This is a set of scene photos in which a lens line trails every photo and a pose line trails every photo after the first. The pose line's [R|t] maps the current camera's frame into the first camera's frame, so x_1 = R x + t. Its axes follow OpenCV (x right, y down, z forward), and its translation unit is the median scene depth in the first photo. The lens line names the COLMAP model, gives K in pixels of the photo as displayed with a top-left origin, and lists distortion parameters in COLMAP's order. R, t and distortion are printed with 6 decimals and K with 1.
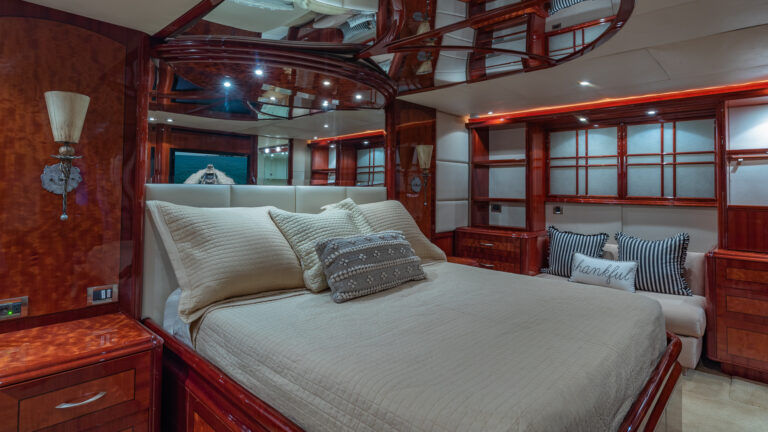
lens RADIAL K [[399.6, 0, 384.0], [0, 399.6, 216.0], [0, 0, 1]] dist [-0.000677, -0.000028]
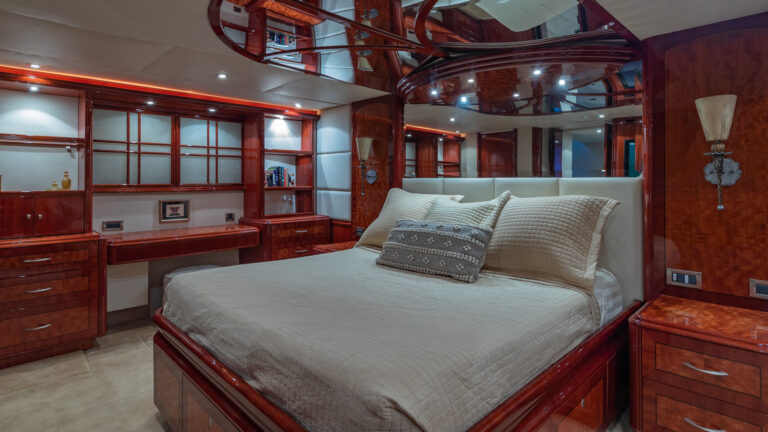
lens RADIAL K [[395.1, 0, 384.0], [0, 395.1, 216.0], [0, 0, 1]] dist [0.035145, 0.000039]
pose [[0.043283, -0.105786, 0.993447, -0.445035], [0.072132, 0.992114, 0.102501, -0.035936], [-0.996455, 0.067223, 0.050572, 0.428774]]
